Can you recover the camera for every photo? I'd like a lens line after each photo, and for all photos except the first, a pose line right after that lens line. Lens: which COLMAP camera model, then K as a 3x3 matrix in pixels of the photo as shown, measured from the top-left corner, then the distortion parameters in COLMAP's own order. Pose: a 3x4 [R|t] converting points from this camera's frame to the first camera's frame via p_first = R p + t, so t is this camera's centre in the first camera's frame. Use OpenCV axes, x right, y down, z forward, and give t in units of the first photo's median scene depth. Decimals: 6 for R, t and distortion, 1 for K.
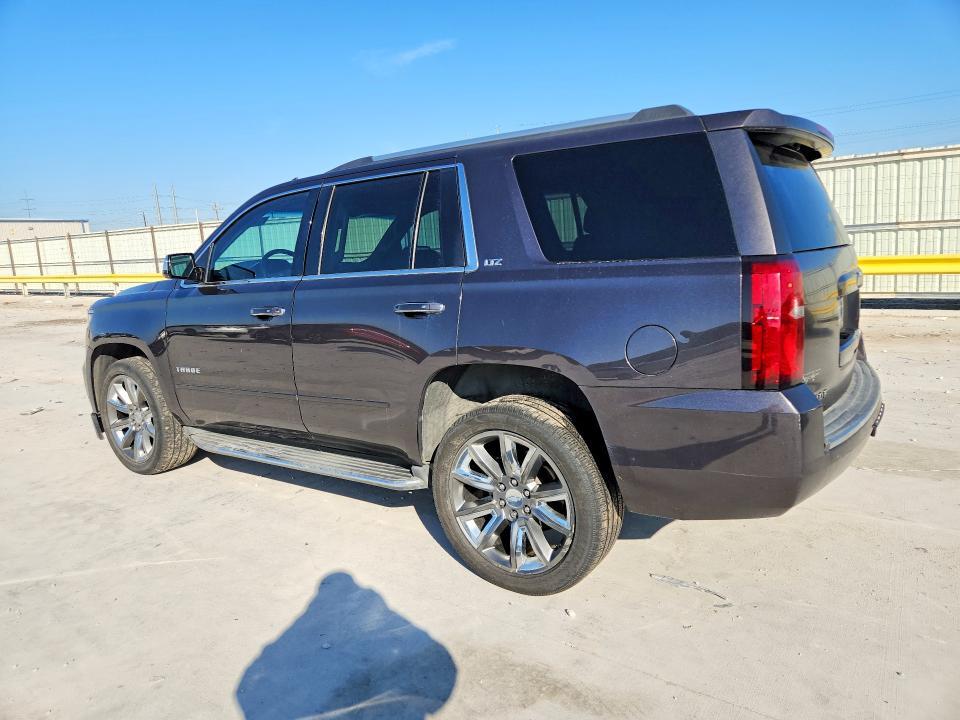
lens RADIAL K [[742.5, 0, 479.2], [0, 742.5, 359.2], [0, 0, 1]] dist [0.069440, -0.073194]
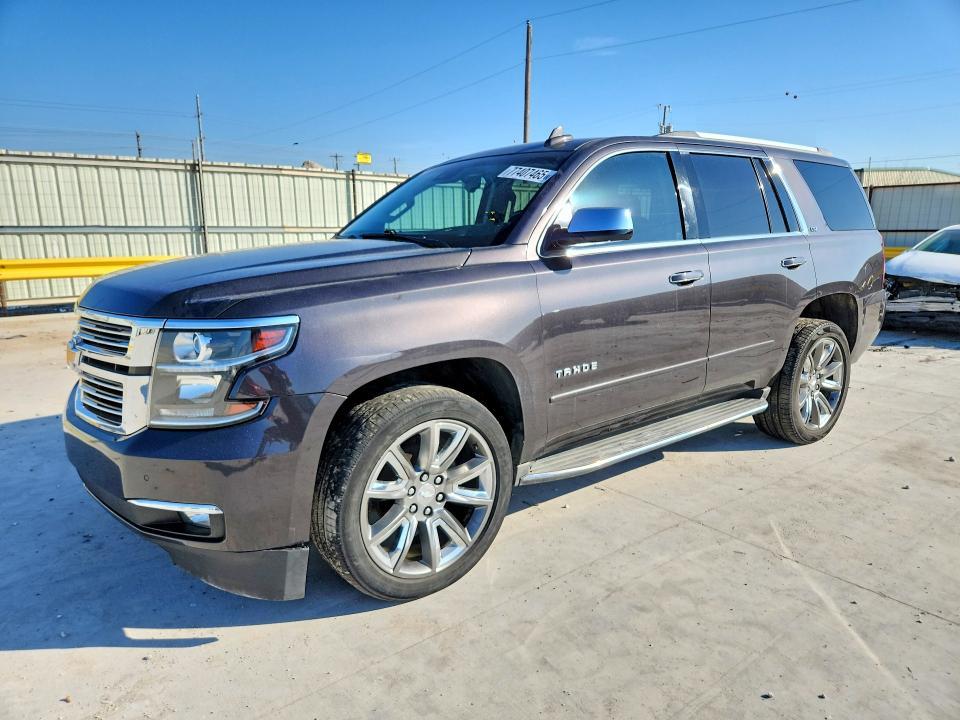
lens RADIAL K [[742.5, 0, 479.2], [0, 742.5, 359.2], [0, 0, 1]] dist [0.069440, -0.073194]
pose [[0.196836, -0.125793, 0.972333, -0.588755], [0.143267, 0.984780, 0.098401, -0.047408], [-0.969913, 0.119934, 0.211862, 0.489292]]
